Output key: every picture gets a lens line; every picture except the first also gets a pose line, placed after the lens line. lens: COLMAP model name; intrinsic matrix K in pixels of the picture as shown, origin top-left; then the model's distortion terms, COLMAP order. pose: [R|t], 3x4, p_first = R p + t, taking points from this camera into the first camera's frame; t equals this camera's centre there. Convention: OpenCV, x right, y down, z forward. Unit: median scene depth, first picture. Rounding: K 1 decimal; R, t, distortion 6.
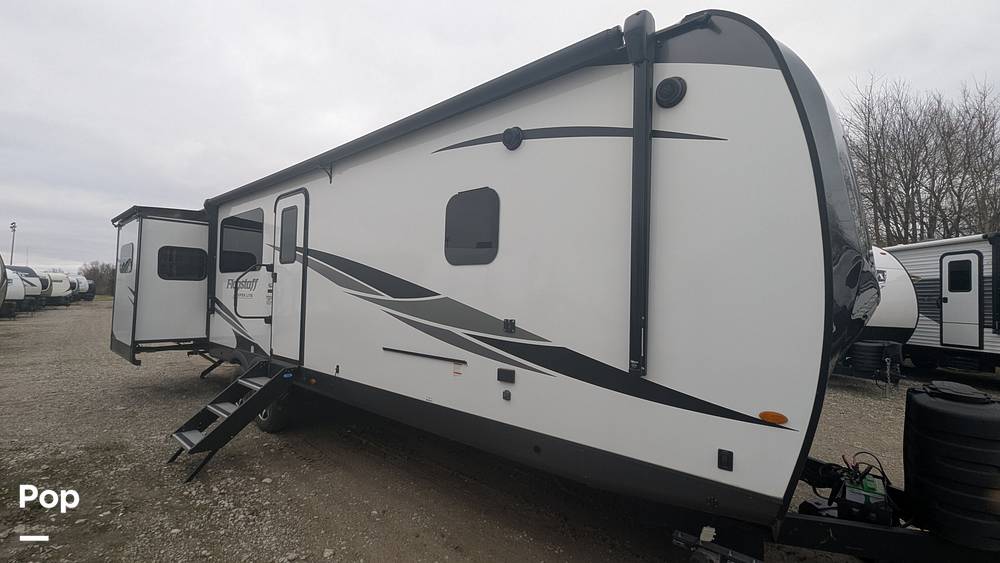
lens RADIAL K [[407.0, 0, 500.4], [0, 407.0, 286.5], [0, 0, 1]] dist [0.002103, 0.001395]
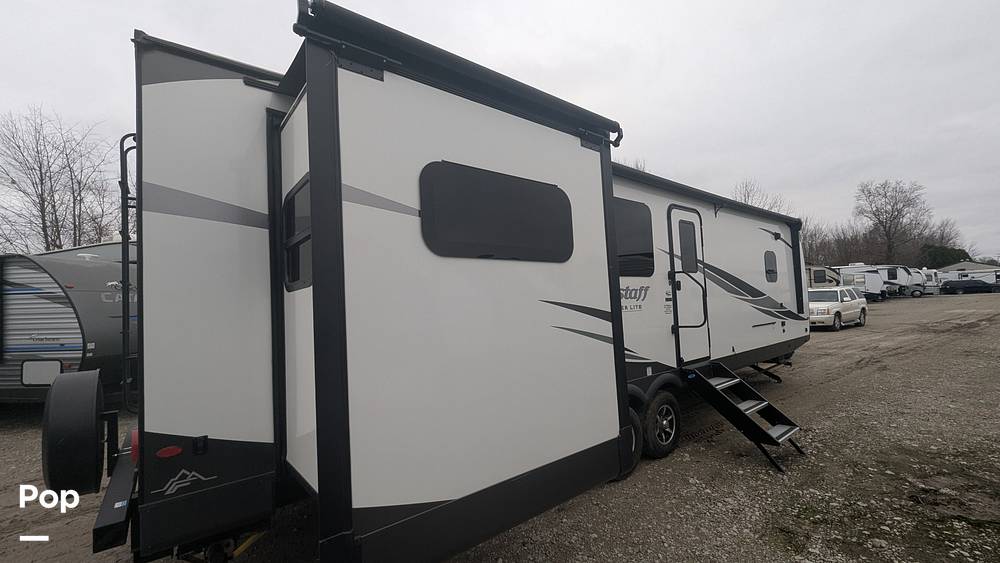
lens RADIAL K [[407.0, 0, 497.1], [0, 407.0, 283.9], [0, 0, 1]] dist [0.002103, 0.001395]
pose [[0.199844, 0.021095, 0.979601, -2.652159], [0.021800, 0.999425, -0.025969, -0.015615], [-0.979585, 0.026545, 0.199269, 2.022620]]
